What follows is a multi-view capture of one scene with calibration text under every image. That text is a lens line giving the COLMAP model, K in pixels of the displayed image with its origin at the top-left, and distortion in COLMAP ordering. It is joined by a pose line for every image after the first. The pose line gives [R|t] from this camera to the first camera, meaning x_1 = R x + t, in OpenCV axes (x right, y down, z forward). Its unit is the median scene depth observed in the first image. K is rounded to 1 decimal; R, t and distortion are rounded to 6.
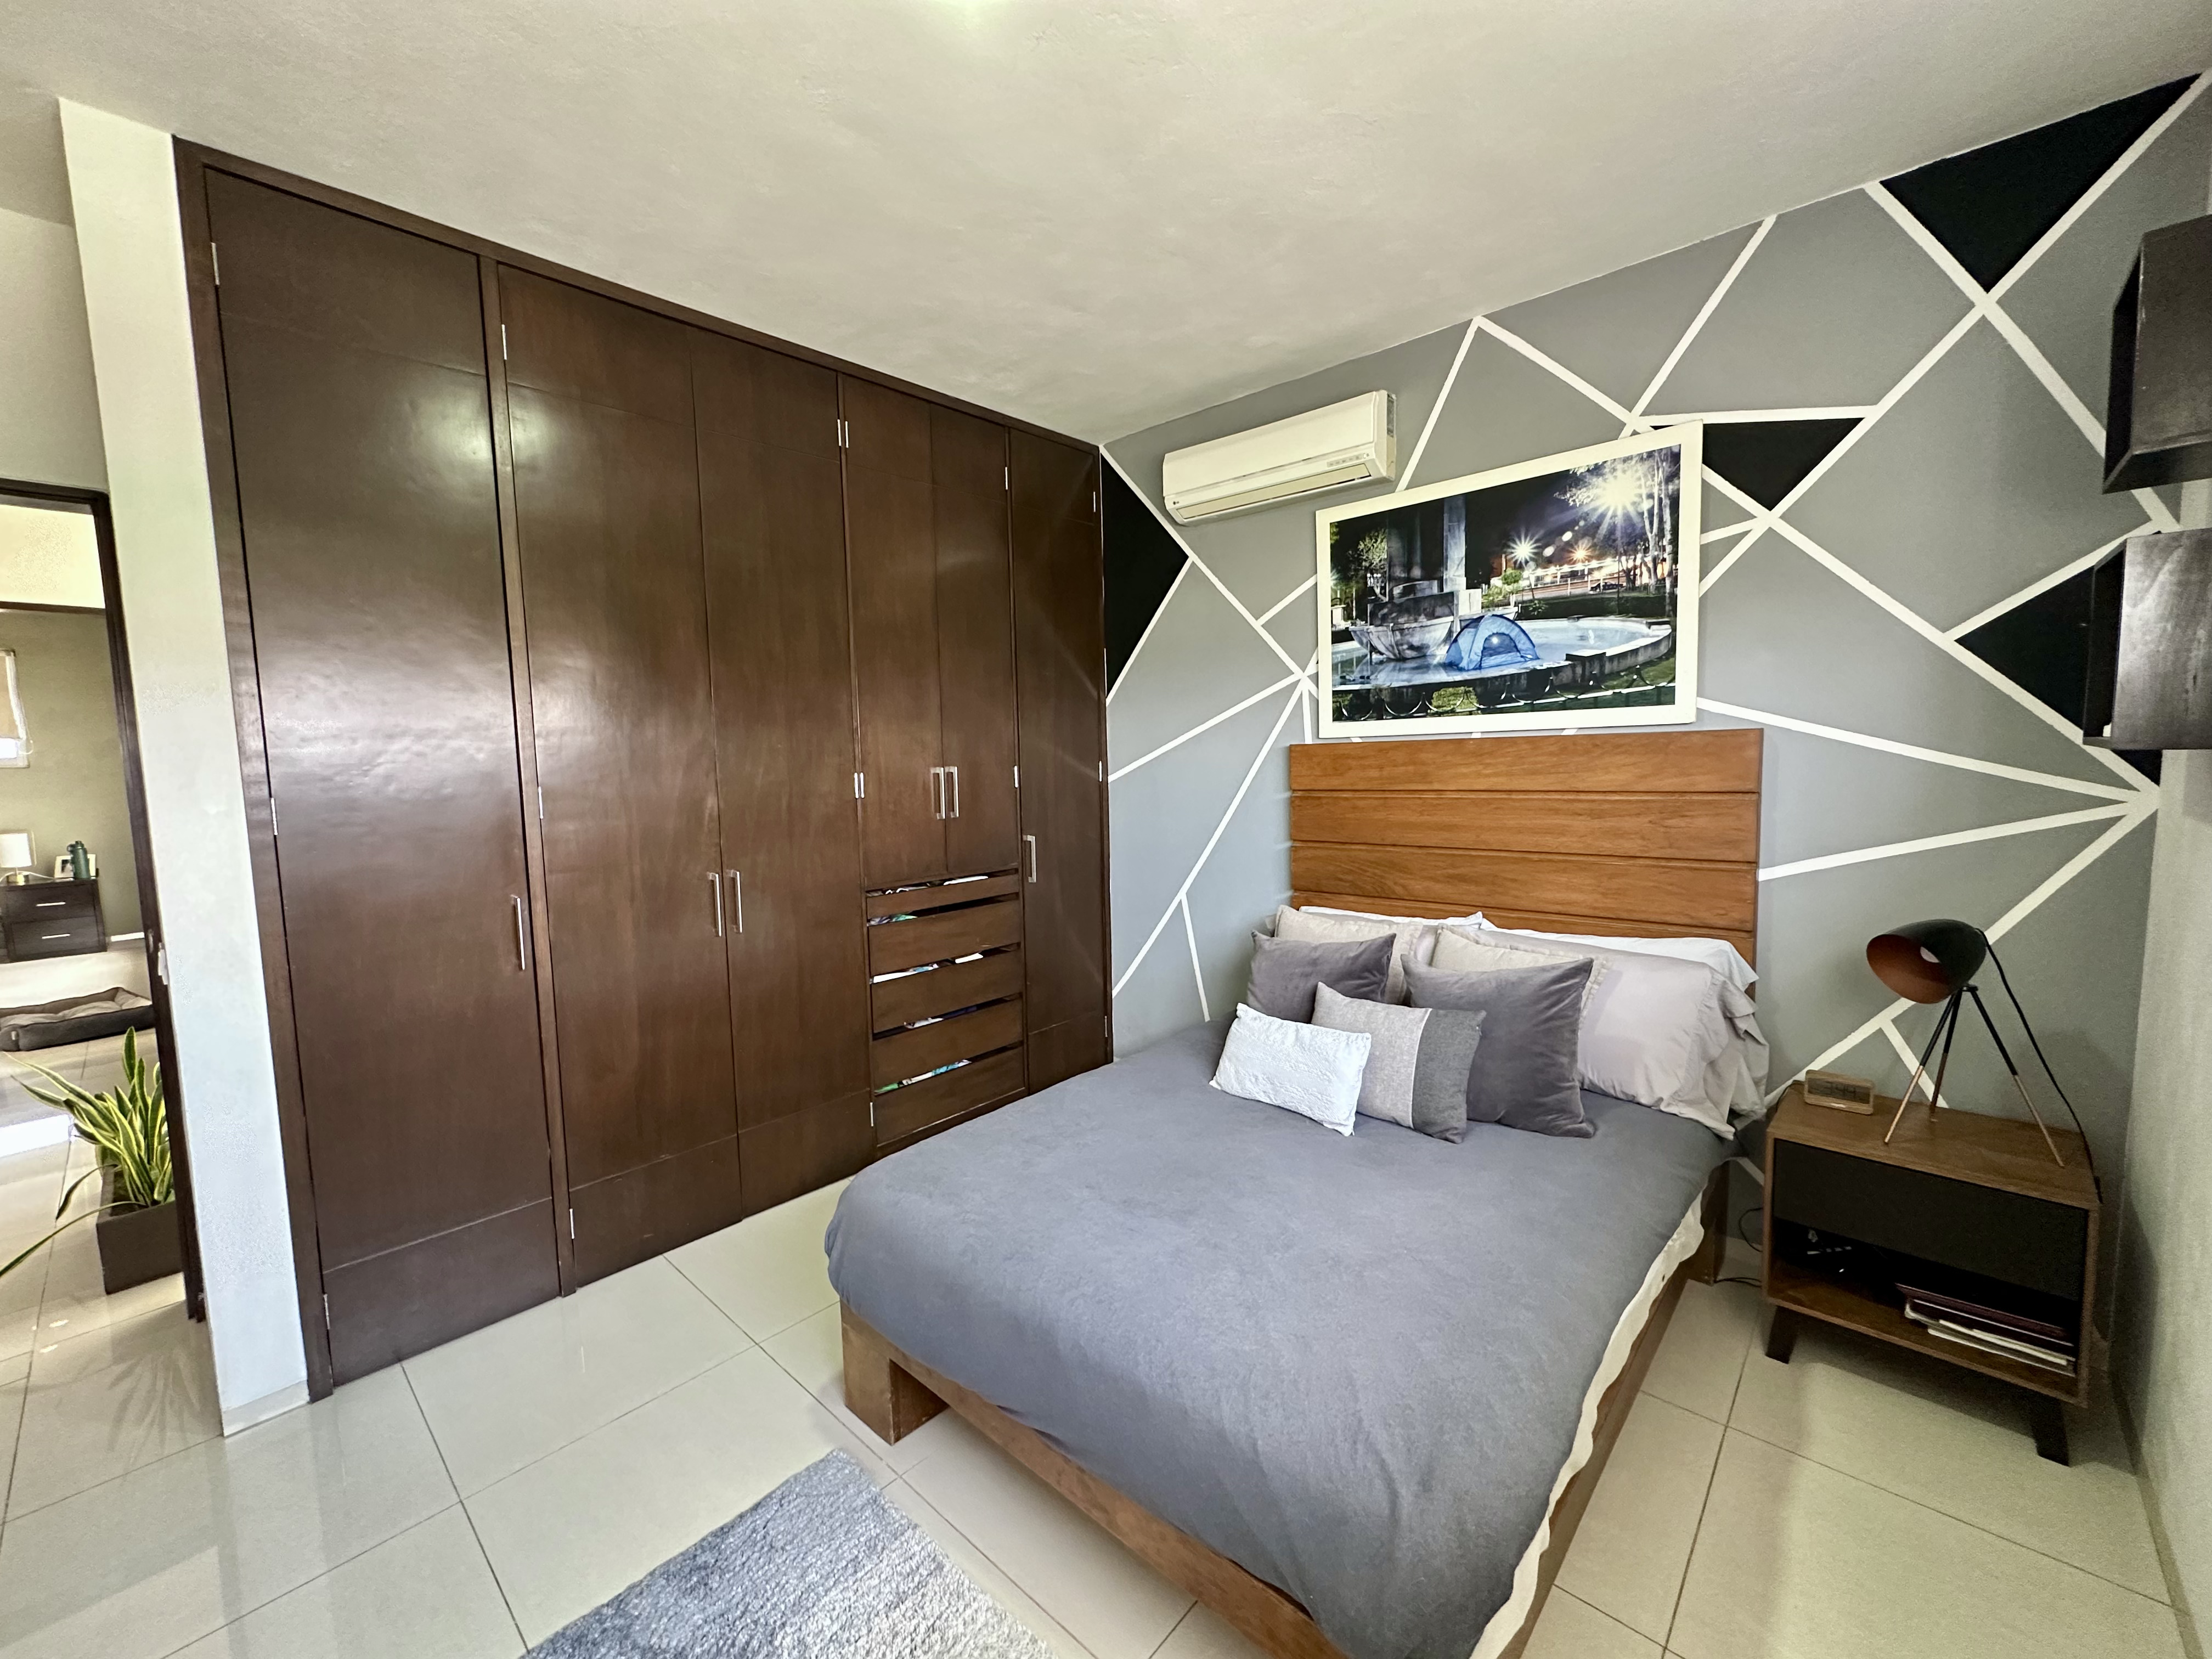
lens RADIAL K [[884.1, 0, 1111.0], [0, 884.1, 825.6], [0, 0, 1]] dist [-0.002642, 0.000812]
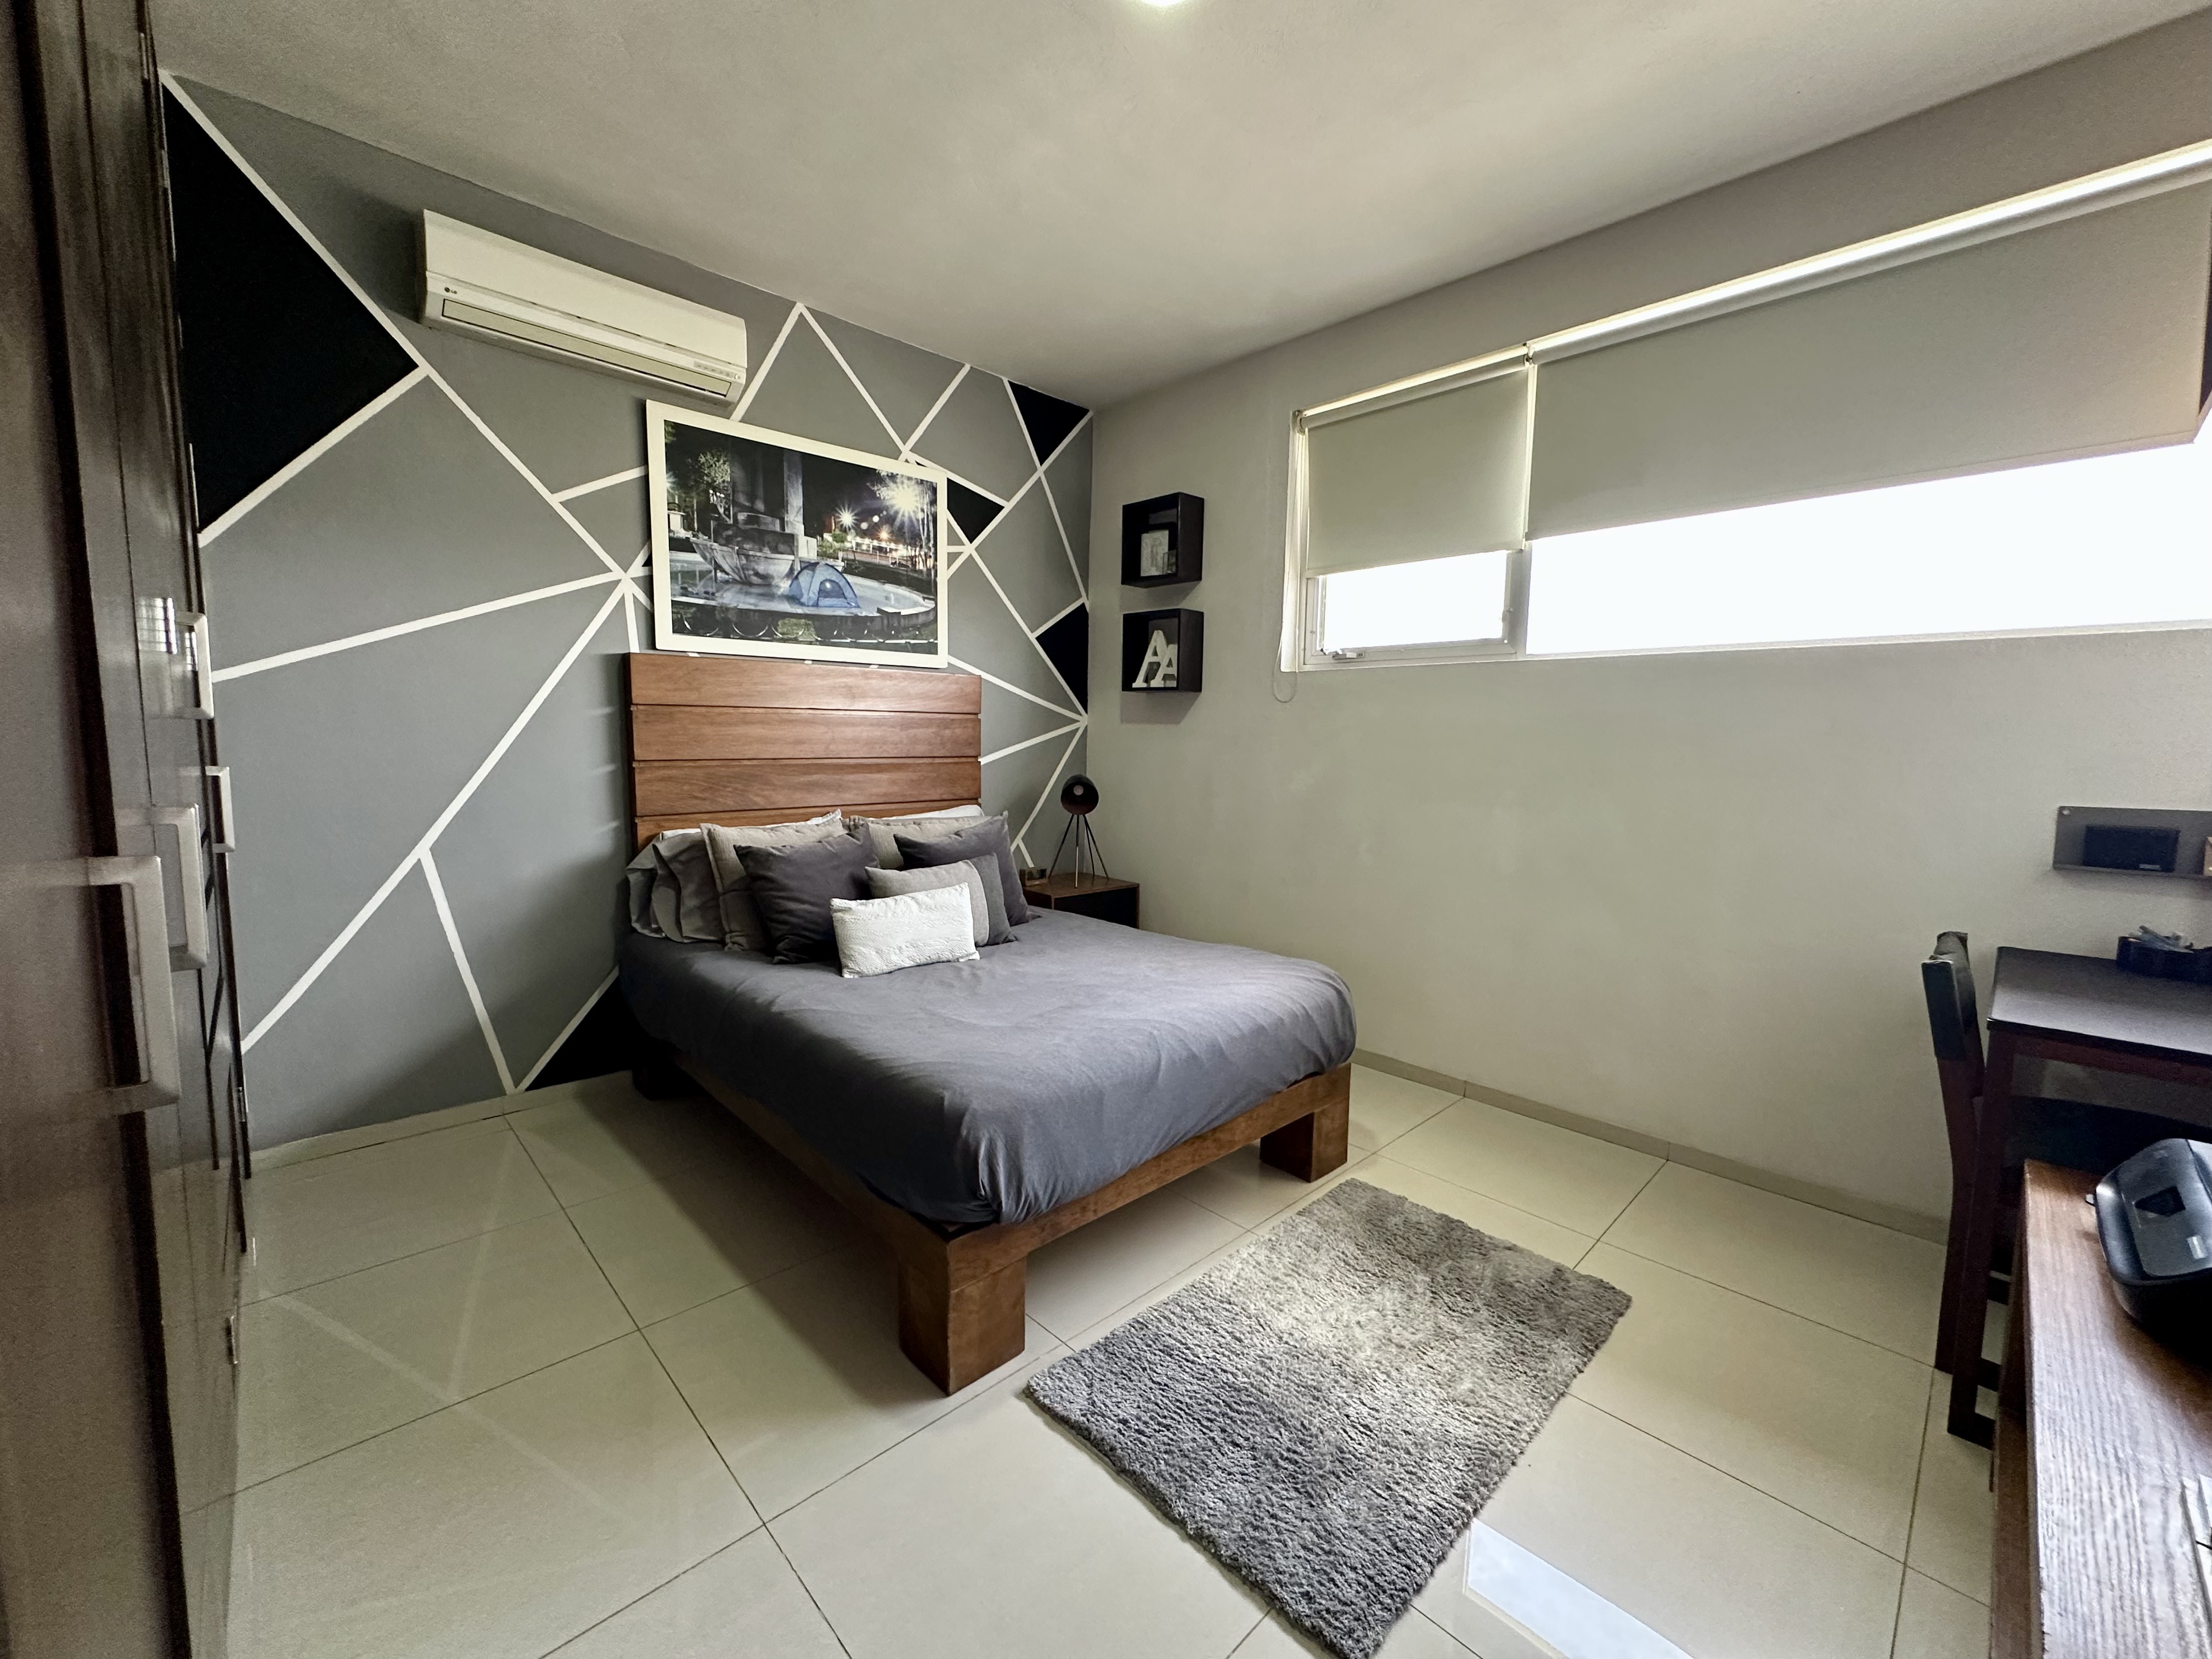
lens RADIAL K [[884.1, 0, 1103.1], [0, 884.1, 823.5], [0, 0, 1]] dist [-0.002642, 0.000812]
pose [[0.066475, -0.076312, 0.994866, -0.778792], [0.062386, 0.995438, 0.072187, 0.053172], [-0.995836, 0.057267, 0.070932, 0.555139]]
